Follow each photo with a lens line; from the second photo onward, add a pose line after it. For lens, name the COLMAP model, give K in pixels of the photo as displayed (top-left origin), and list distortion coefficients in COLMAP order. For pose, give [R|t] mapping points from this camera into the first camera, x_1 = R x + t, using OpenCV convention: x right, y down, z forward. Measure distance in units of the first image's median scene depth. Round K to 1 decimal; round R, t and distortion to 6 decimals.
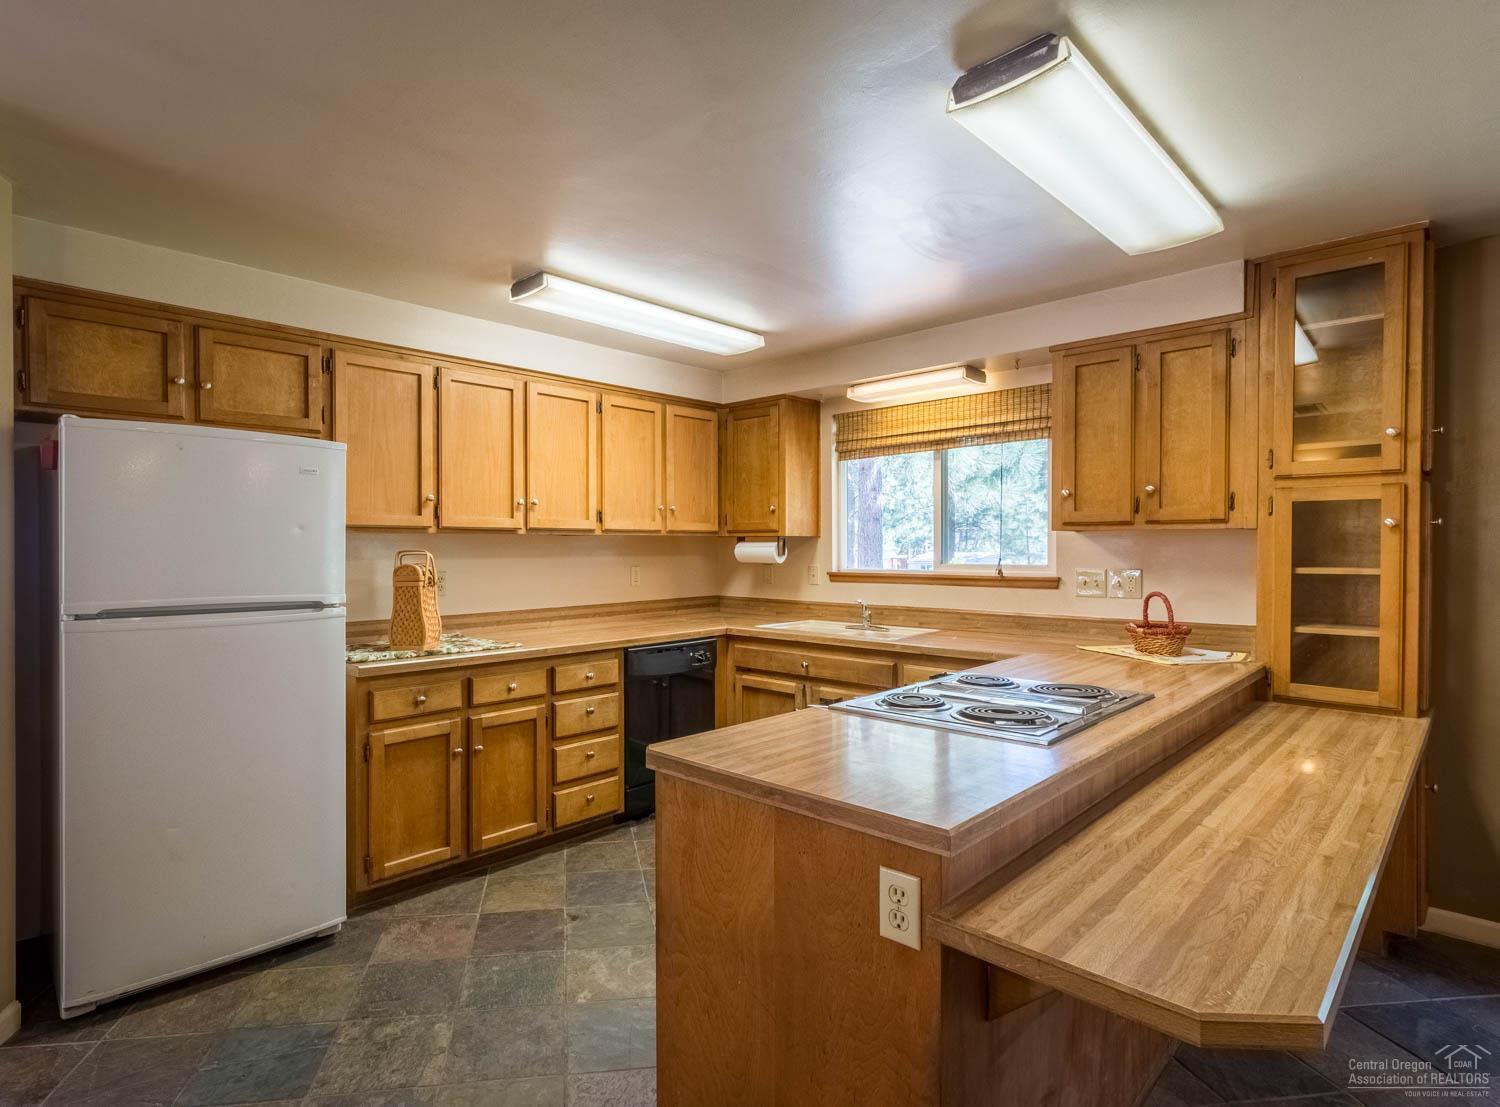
lens RADIAL K [[821.8, 0, 745.9], [0, 821.8, 552.3], [0, 0, 1]] dist [0.001876, -0.001137]
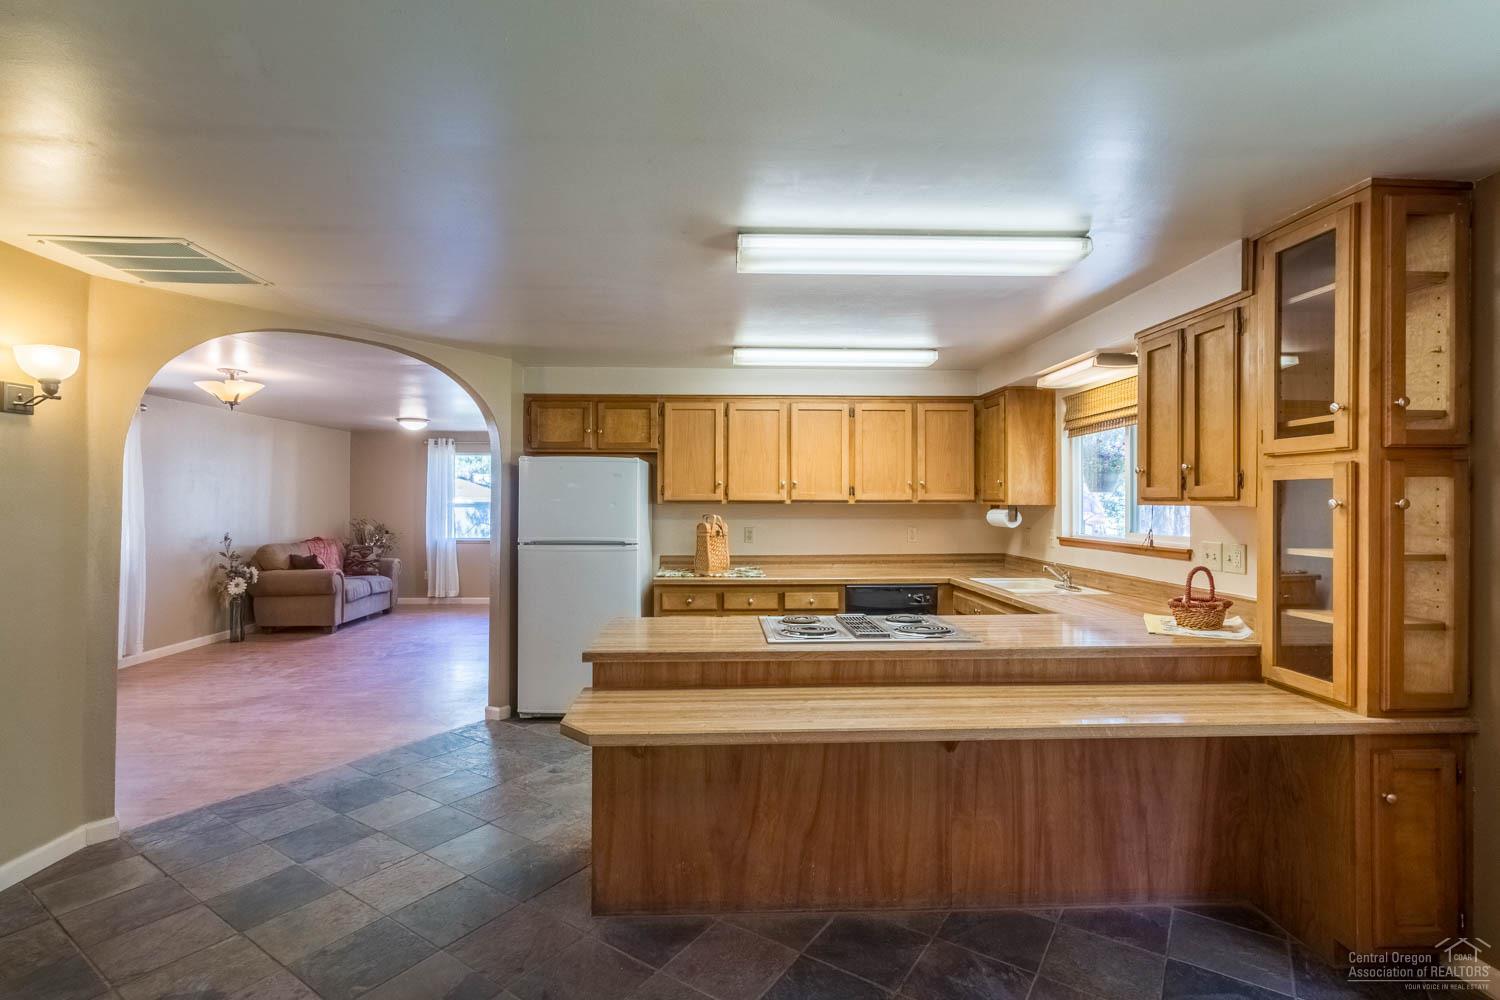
lens RADIAL K [[764.5, 0, 755.2], [0, 764.5, 500.5], [0, 0, 1]] dist [-0.007308, 0.000644]
pose [[0.728319, 0.003209, -0.685231, 0.647724], [-0.008728, 0.999951, -0.004594, -0.021722], [0.685183, 0.009326, 0.728312, -0.066051]]
